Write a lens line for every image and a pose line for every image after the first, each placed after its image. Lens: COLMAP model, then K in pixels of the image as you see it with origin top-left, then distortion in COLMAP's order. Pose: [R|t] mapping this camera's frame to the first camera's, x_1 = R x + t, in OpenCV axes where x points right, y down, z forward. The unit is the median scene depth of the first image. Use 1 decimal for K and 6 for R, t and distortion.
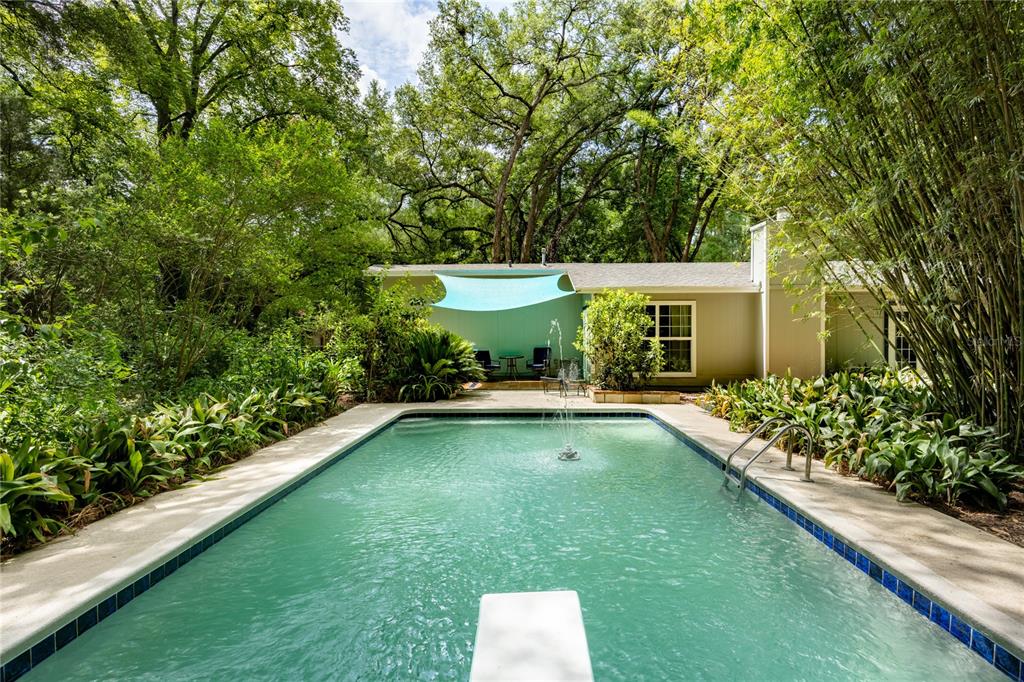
lens RADIAL K [[569.3, 0, 515.8], [0, 569.3, 337.4], [0, 0, 1]] dist [0.003495, -0.003450]
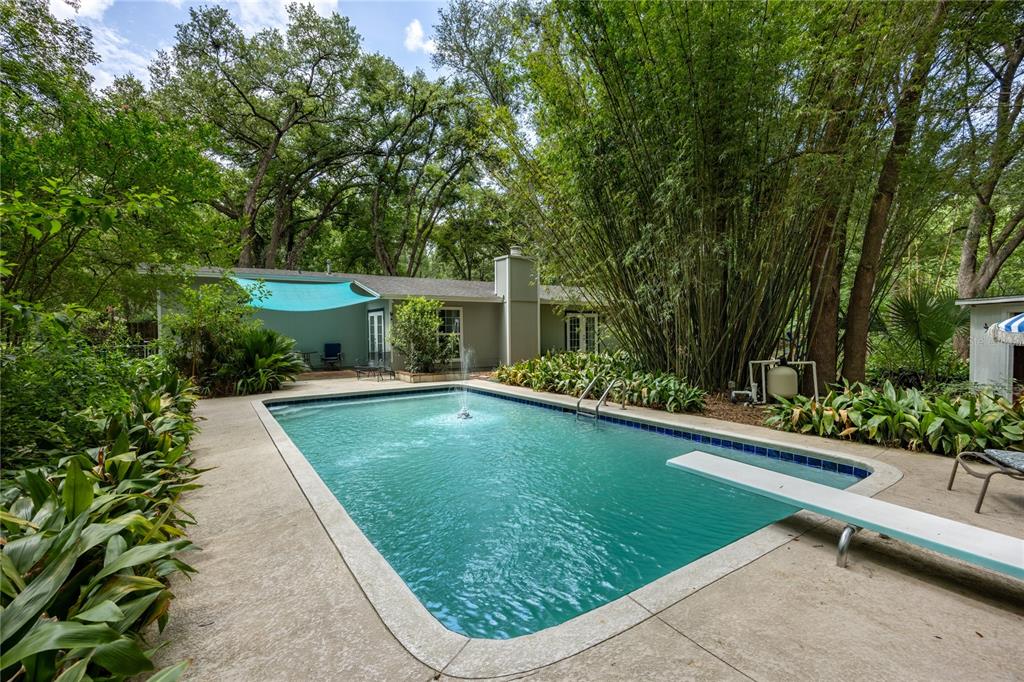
lens RADIAL K [[452.3, 0, 513.4], [0, 452.3, 338.9], [0, 0, 1]] dist [-0.001562, -0.000529]
pose [[0.830914, -0.016030, 0.556169, -0.187202], [0.012979, 0.999871, 0.009427, 0.004905], [-0.556249, -0.000615, 0.831016, 0.004471]]
